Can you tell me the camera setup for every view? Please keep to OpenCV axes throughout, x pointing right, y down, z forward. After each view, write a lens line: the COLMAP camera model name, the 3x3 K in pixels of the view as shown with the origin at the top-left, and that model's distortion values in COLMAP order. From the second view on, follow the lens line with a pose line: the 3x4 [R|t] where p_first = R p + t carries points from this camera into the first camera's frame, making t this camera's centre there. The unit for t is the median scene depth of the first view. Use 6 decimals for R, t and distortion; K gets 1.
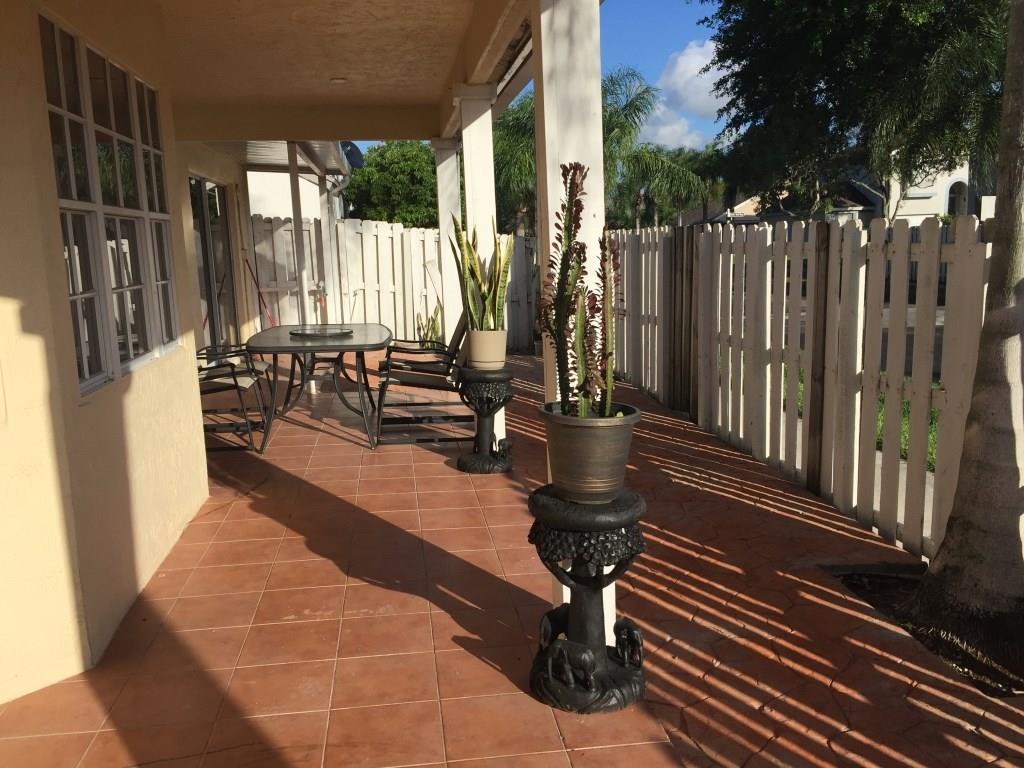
lens RADIAL K [[866.6, 0, 513.8], [0, 866.6, 388.3], [0, 0, 1]] dist [0.050363, -0.029779]
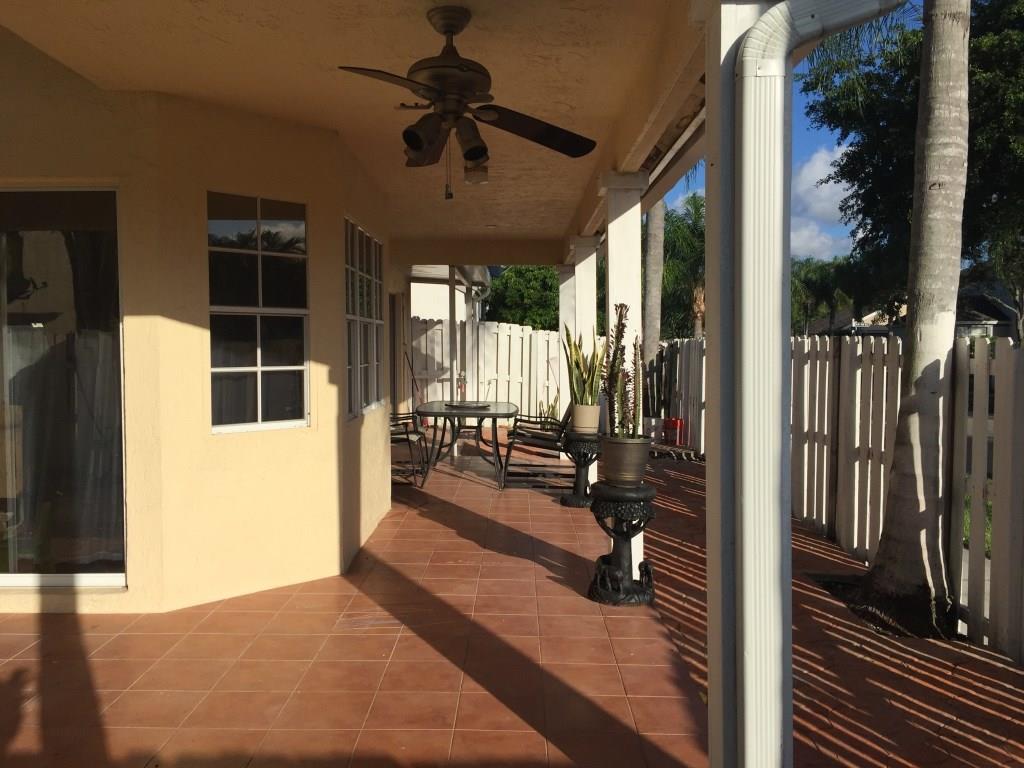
lens RADIAL K [[866.6, 0, 504.7], [0, 866.6, 383.5], [0, 0, 1]] dist [0.050363, -0.029779]
pose [[0.987256, 0.038305, -0.154461, 0.055047], [-0.056479, 0.991753, -0.115046, 0.067661], [0.148780, 0.122303, 0.981278, -0.405950]]
